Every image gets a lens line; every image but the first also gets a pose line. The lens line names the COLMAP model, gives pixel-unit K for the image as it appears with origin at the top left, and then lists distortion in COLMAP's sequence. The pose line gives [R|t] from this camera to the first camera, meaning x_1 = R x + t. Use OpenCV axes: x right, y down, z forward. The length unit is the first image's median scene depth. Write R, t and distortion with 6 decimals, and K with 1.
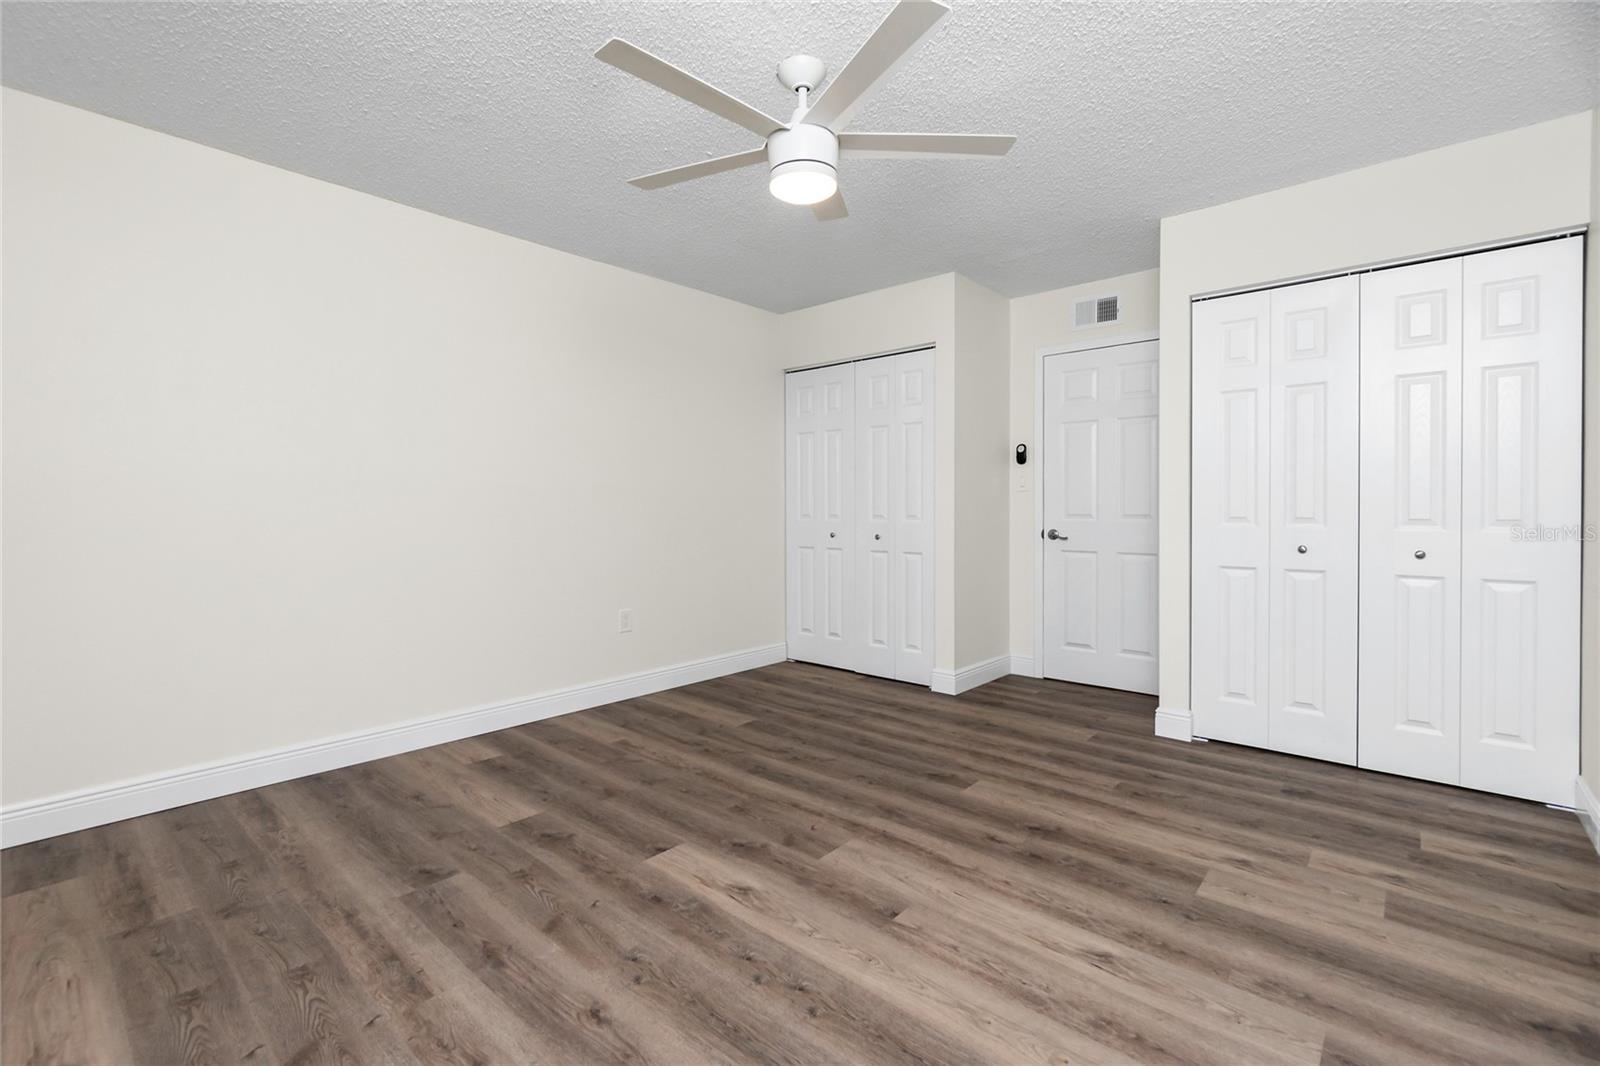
lens RADIAL K [[702.1, 0, 804.2], [0, 702.1, 518.3], [0, 0, 1]] dist [0.000747, 0.000507]
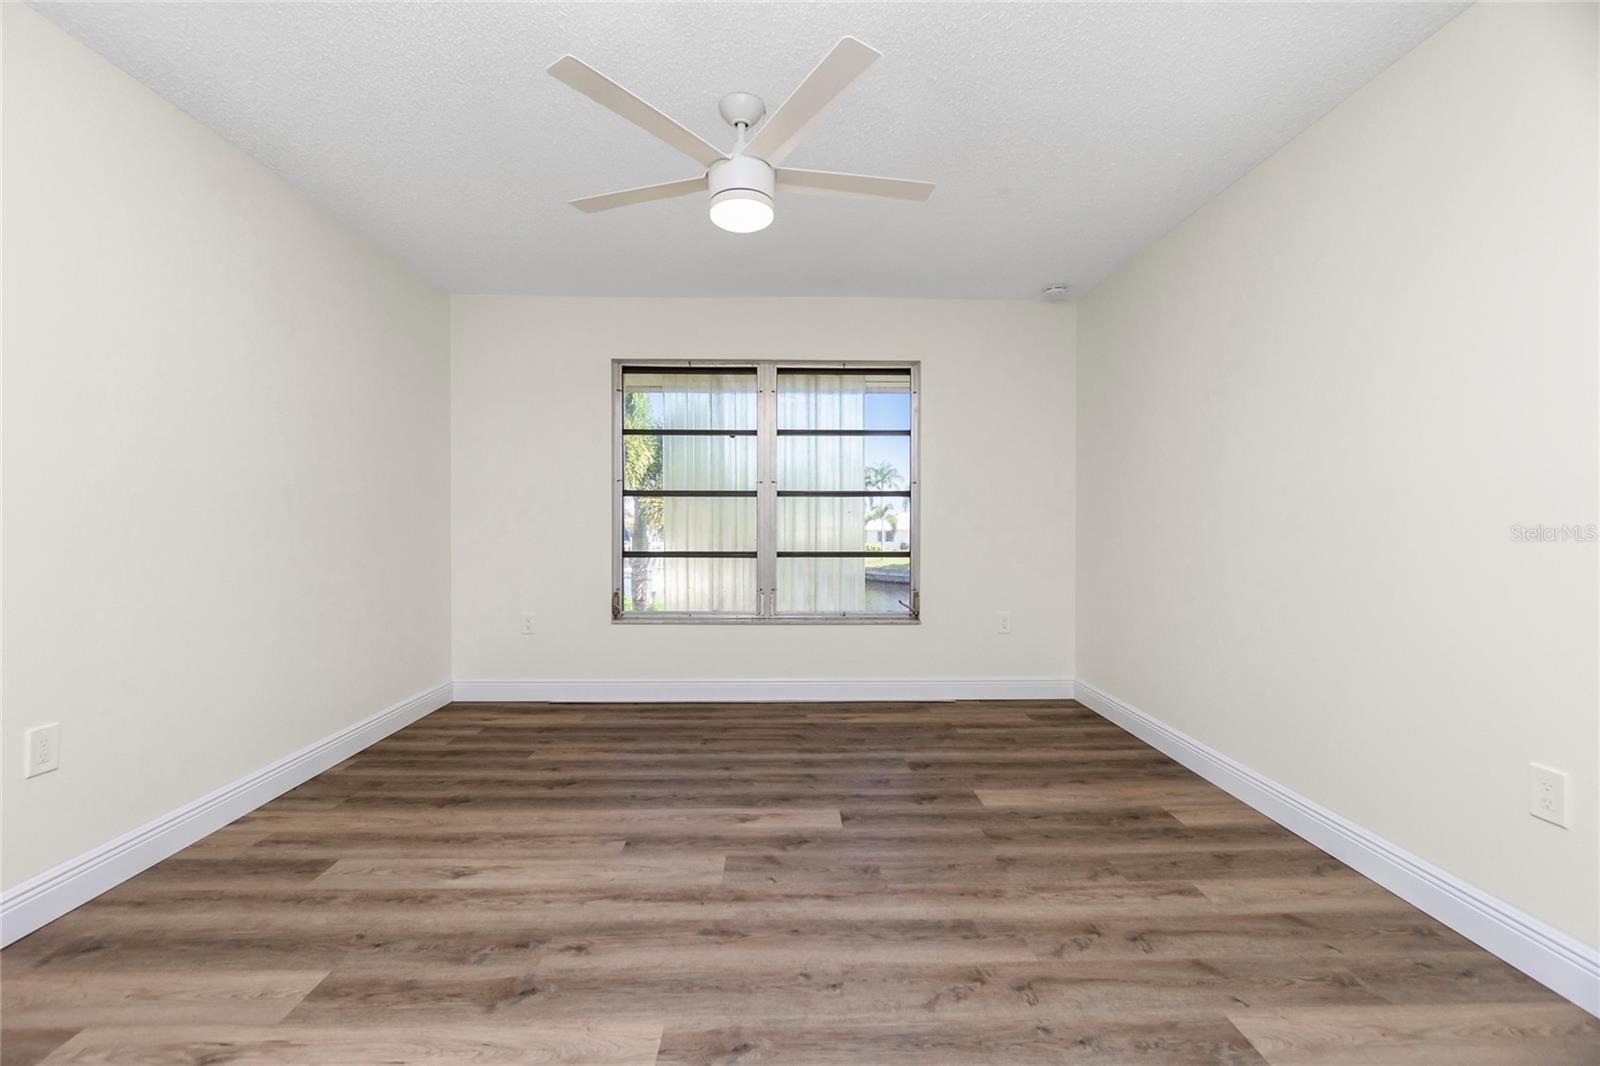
lens RADIAL K [[708.3, 0, 788.8], [0, 708.3, 519.7], [0, 0, 1]] dist [-0.000625, 0.000795]
pose [[-0.745993, -0.001631, -0.665952, 0.636520], [-0.009947, 0.999913, 0.008694, -0.028536], [0.665879, 0.013110, -0.745944, 1.784997]]
